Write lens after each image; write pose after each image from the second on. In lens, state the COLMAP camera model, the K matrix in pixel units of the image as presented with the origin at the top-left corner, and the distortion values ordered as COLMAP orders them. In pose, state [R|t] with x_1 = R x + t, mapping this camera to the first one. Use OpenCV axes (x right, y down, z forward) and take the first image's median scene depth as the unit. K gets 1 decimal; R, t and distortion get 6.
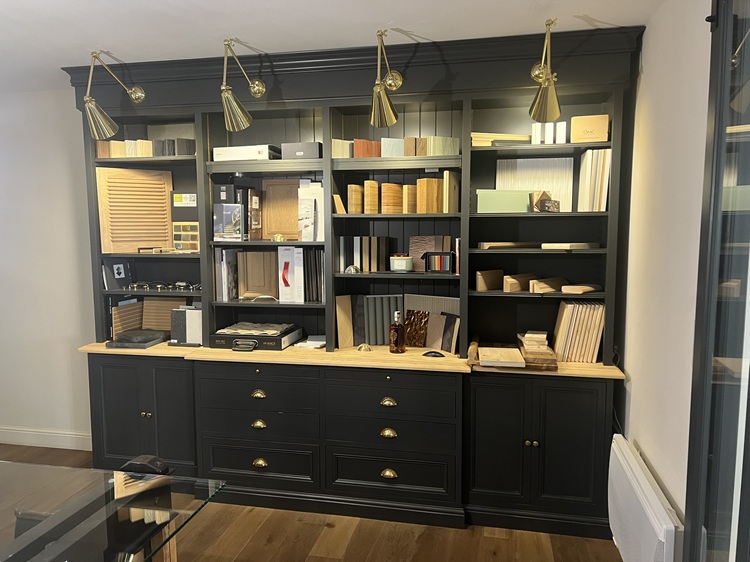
lens RADIAL K [[565.3, 0, 374.0], [0, 565.3, 287.1], [0, 0, 1]] dist [0.026907, -0.022769]
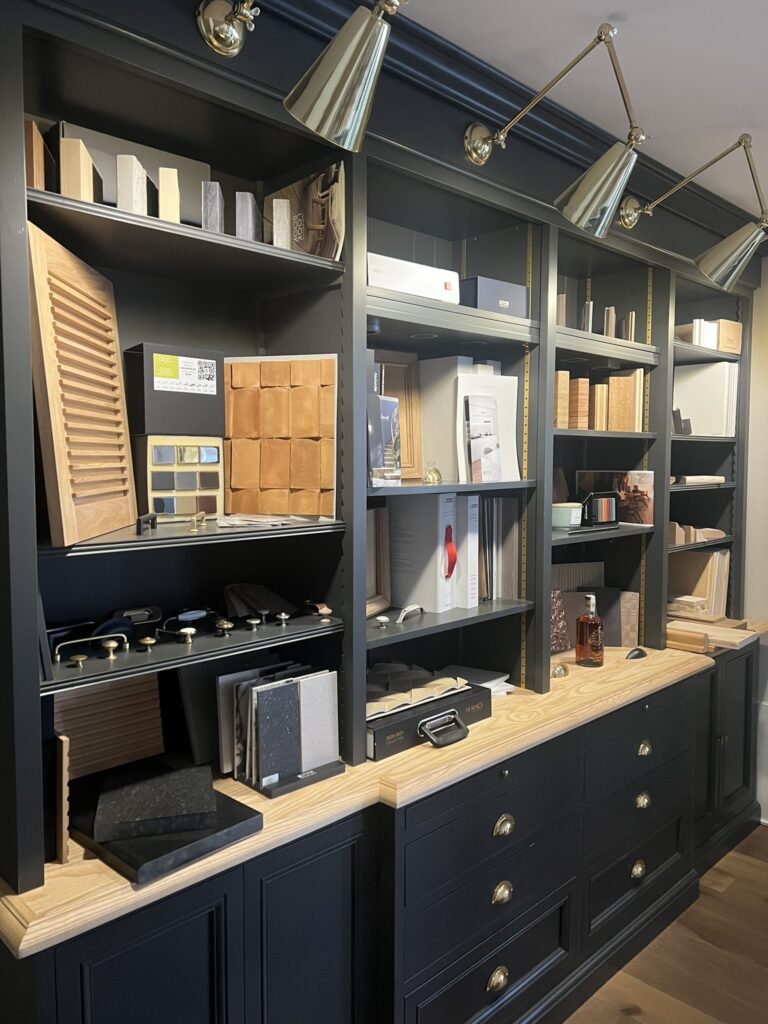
lens RADIAL K [[771.8, 0, 383.7], [0, 771.8, 509.6], [0, 0, 1]] dist [0.026907, -0.022769]
pose [[0.567681, -0.057880, 0.821211, -0.740453], [0.080871, 0.996621, 0.014339, -0.074705], [-0.819267, 0.058272, 0.570444, 0.703120]]
